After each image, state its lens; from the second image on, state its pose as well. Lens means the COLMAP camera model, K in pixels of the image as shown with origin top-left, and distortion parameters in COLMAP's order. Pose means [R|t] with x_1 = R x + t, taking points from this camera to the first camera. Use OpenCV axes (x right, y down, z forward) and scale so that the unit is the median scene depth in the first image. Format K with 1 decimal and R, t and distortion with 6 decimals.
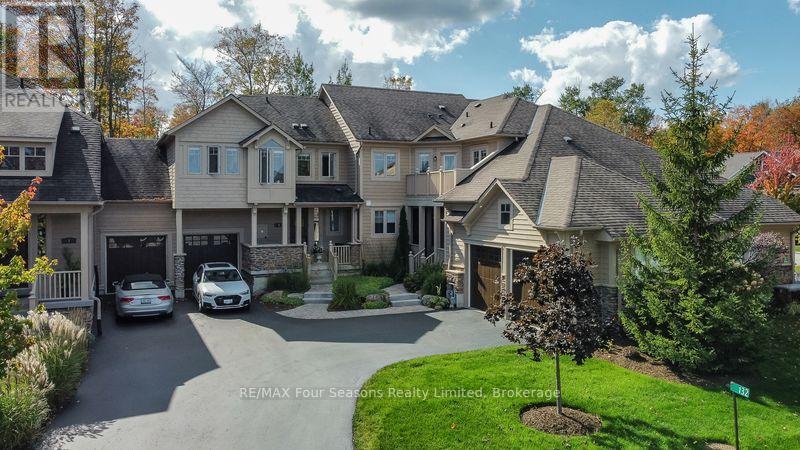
lens RADIAL K [[631.0, 0, 397.2], [0, 631.0, 221.1], [0, 0, 1]] dist [0.012723, 0.000829]
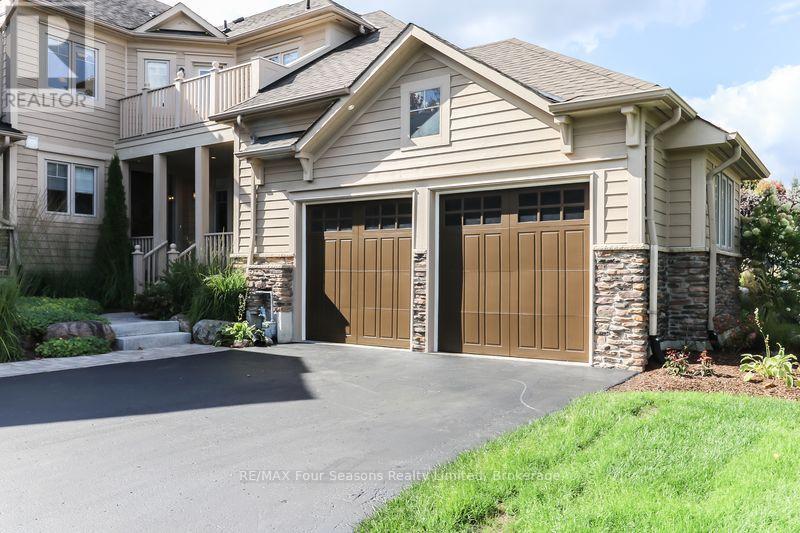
lens RADIAL K [[642.8, 0, 401.0], [0, 642.8, 269.2], [0, 0, 1]] dist [0.026410, -0.000178]
pose [[0.857328, 0.007902, 0.514709, -0.062520], [0.017346, 0.998871, -0.044228, 0.096635], [-0.514478, 0.046846, 0.856223, 0.505080]]
